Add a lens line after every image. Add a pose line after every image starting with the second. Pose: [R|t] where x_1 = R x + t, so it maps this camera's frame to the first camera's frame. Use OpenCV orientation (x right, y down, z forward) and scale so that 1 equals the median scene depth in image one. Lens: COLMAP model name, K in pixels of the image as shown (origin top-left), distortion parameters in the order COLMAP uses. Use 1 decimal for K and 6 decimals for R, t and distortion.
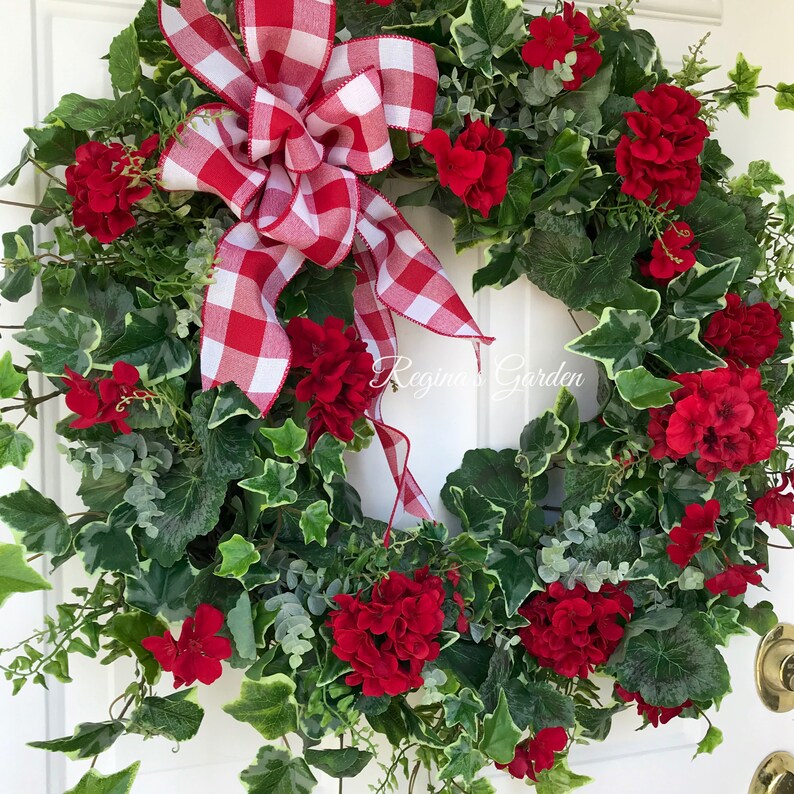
lens RADIAL K [[934.7, 0, 404.4], [0, 934.7, 389.1], [0, 0, 1]] dist [0.023812, 0.000000]
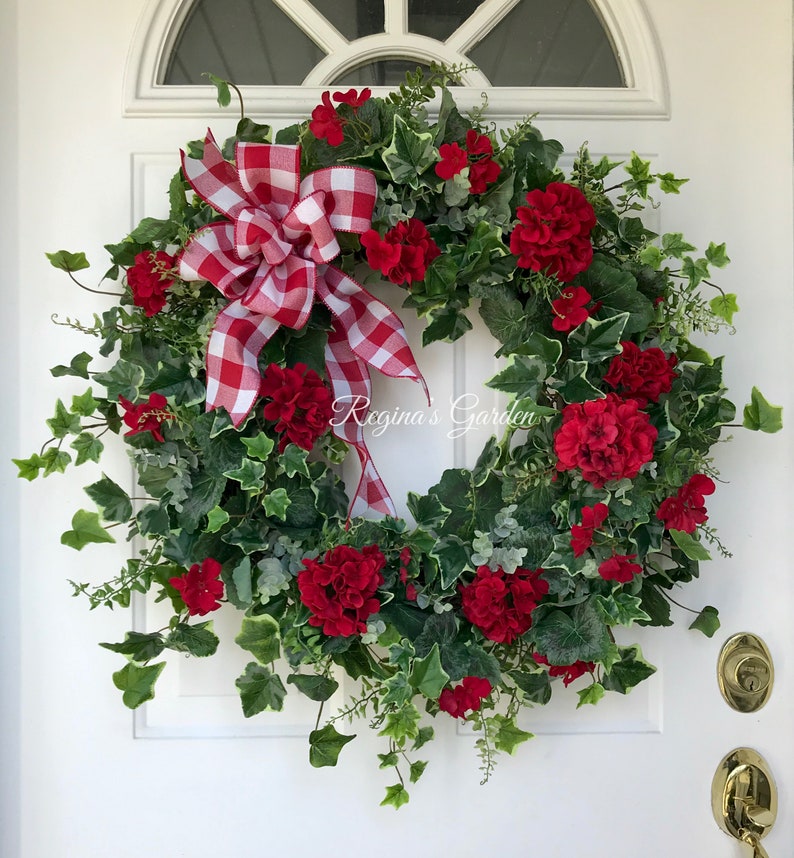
lens RADIAL K [[976.9, 0, 392.7], [0, 976.9, 422.4], [0, 0, 1]] dist [0.080538, 0.000000]
pose [[0.959227, -0.001818, -0.282632, 0.461591], [-0.011403, 0.998916, -0.045126, 0.076142], [0.282408, 0.046508, 0.958166, -0.376236]]
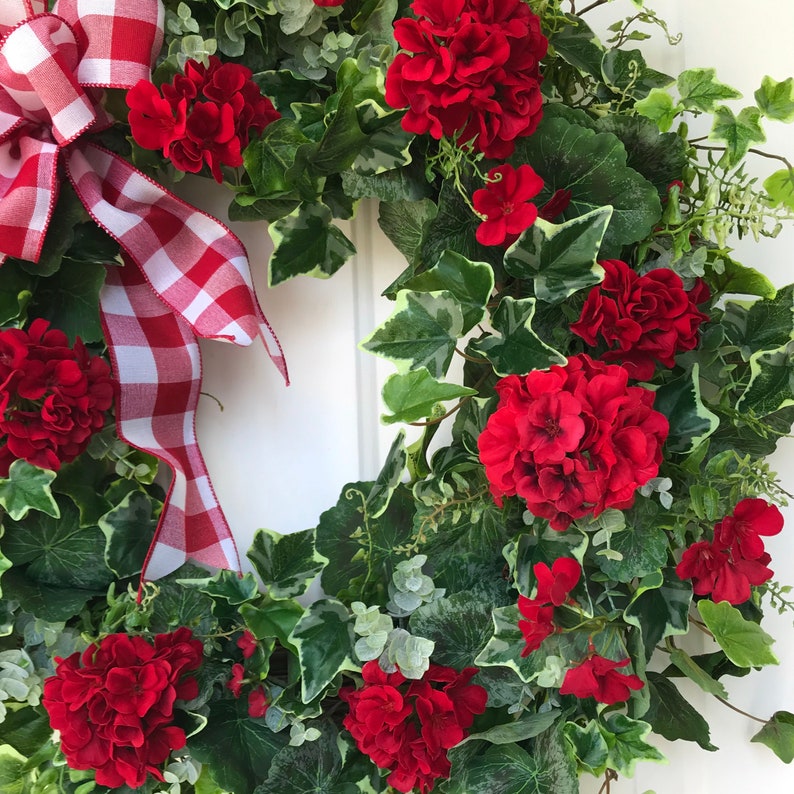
lens RADIAL K [[934.7, 0, 398.2], [0, 934.7, 390.1], [0, 0, 1]] dist [0.023812, 0.000000]
pose [[0.924033, -0.026755, -0.381376, 0.511259], [0.012581, 0.999136, -0.039611, 0.021763], [0.382106, 0.031804, 0.923571, 0.334656]]
